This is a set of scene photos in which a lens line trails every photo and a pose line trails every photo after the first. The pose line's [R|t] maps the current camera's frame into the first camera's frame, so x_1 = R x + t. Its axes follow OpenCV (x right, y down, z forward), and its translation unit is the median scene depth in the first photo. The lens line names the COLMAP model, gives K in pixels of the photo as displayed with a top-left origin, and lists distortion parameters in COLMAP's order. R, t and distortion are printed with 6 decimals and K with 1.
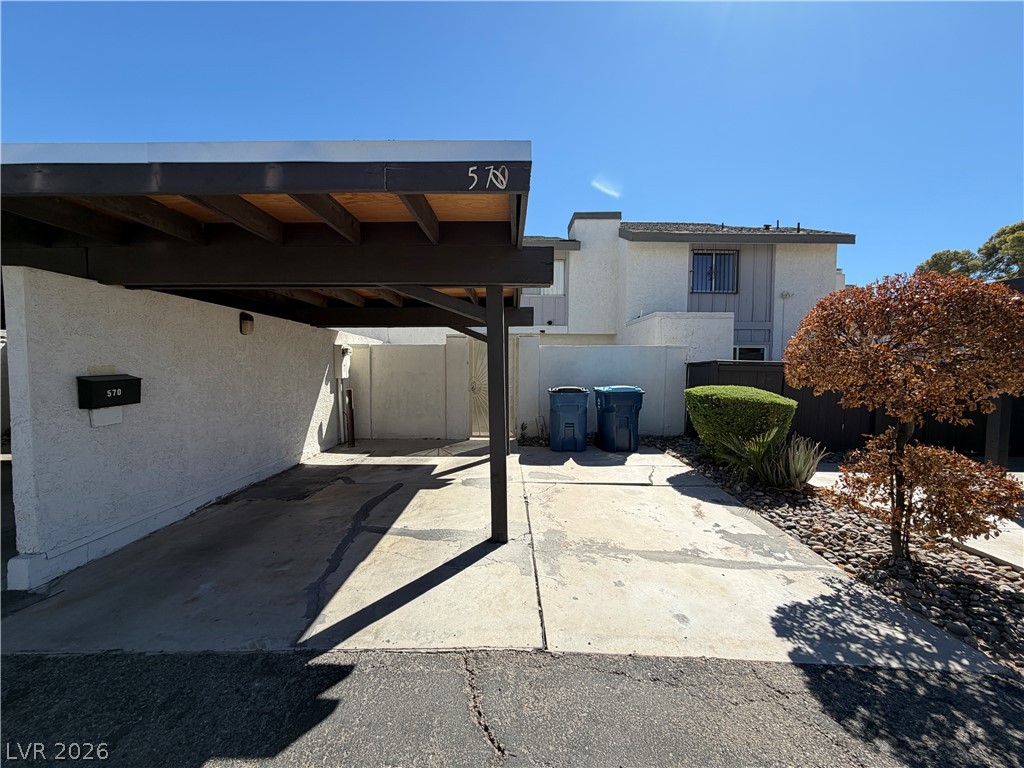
lens RADIAL K [[409.7, 0, 510.9], [0, 409.7, 383.8], [0, 0, 1]] dist [0.004472, 0.000885]
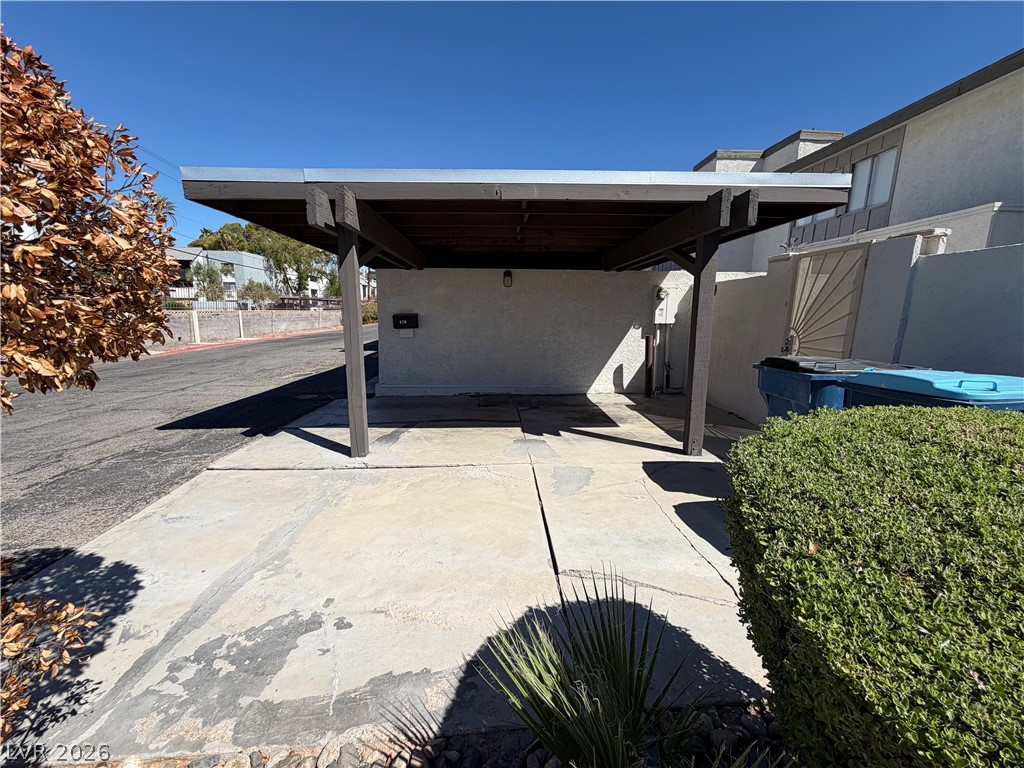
lens RADIAL K [[409.7, 0, 510.0], [0, 409.7, 387.6], [0, 0, 1]] dist [0.004472, 0.000885]
pose [[0.029777, 0.180729, -0.983082, 0.995676], [-0.046413, 0.982707, 0.179254, -0.042295], [0.998478, 0.040291, 0.037650, 1.230624]]
